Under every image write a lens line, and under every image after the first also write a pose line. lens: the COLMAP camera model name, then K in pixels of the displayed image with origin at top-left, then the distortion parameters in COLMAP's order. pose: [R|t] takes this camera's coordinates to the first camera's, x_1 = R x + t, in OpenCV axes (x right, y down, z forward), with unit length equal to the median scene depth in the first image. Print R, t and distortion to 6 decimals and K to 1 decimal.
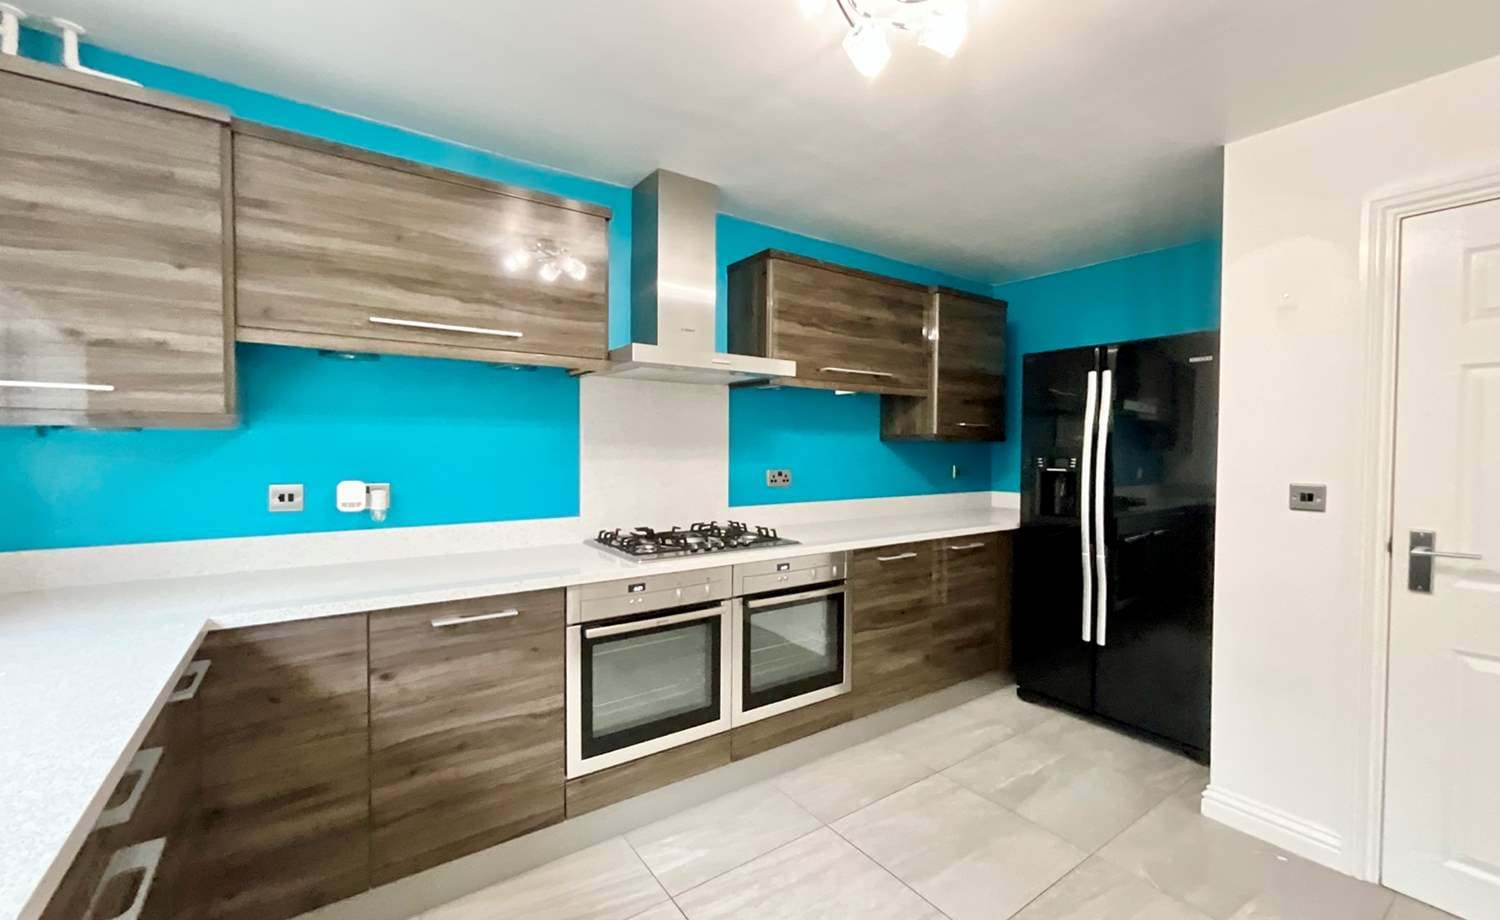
lens RADIAL K [[609.2, 0, 749.1], [0, 609.2, 465.6], [0, 0, 1]] dist [-0.009786, 0.007178]
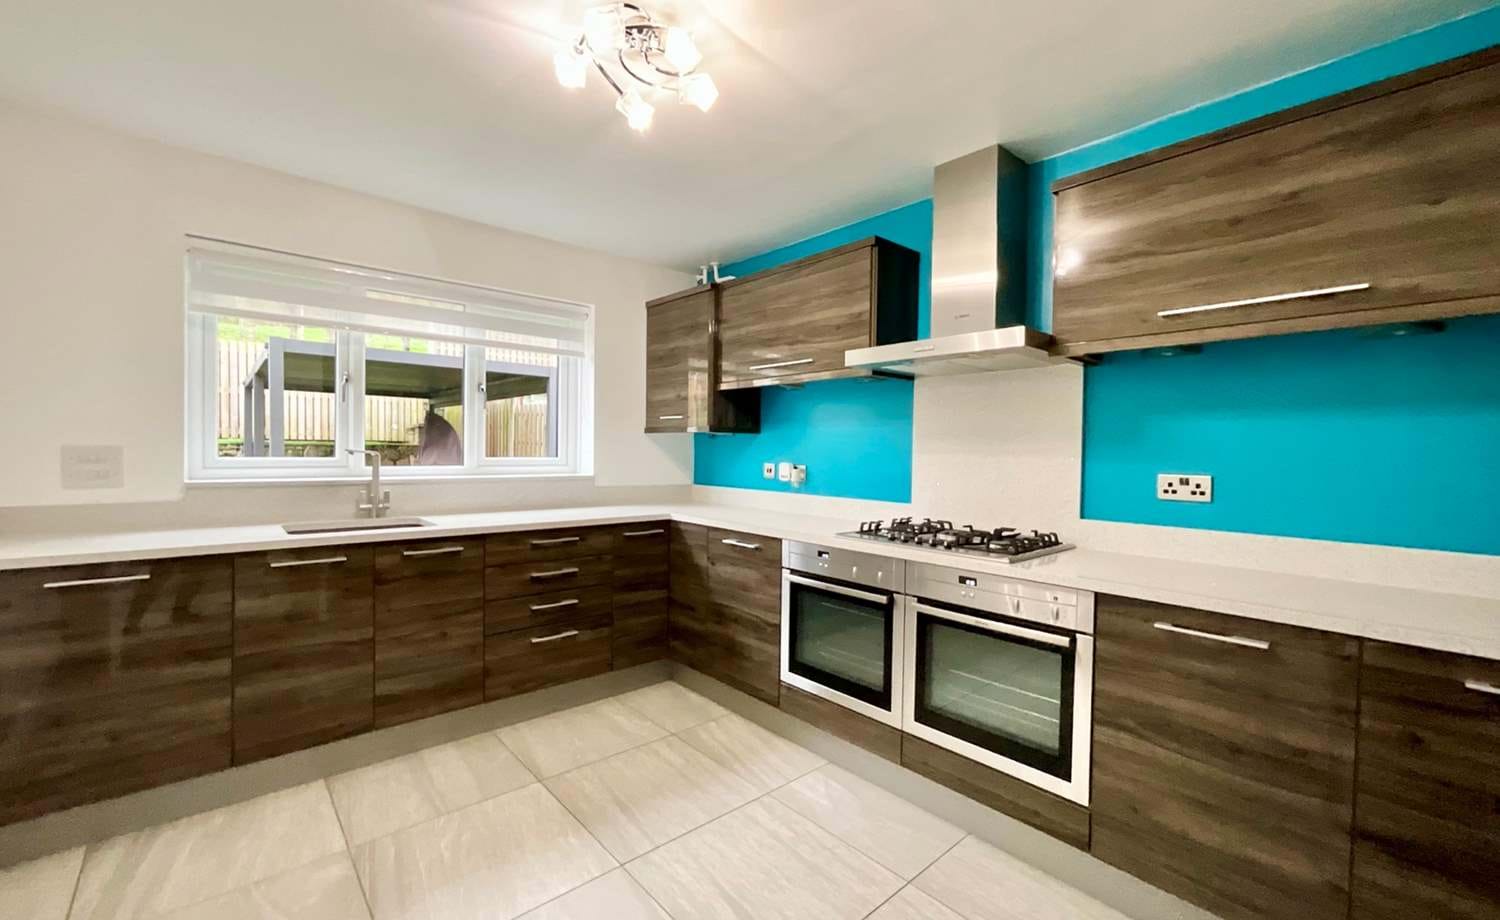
lens RADIAL K [[609.2, 0, 749.1], [0, 609.2, 465.6], [0, 0, 1]] dist [-0.009786, 0.007178]
pose [[0.112274, 0.019453, -0.993487, 0.963009], [-0.048138, 0.998741, 0.014116, 0.014165], [0.992511, 0.046240, 0.113069, 0.684767]]
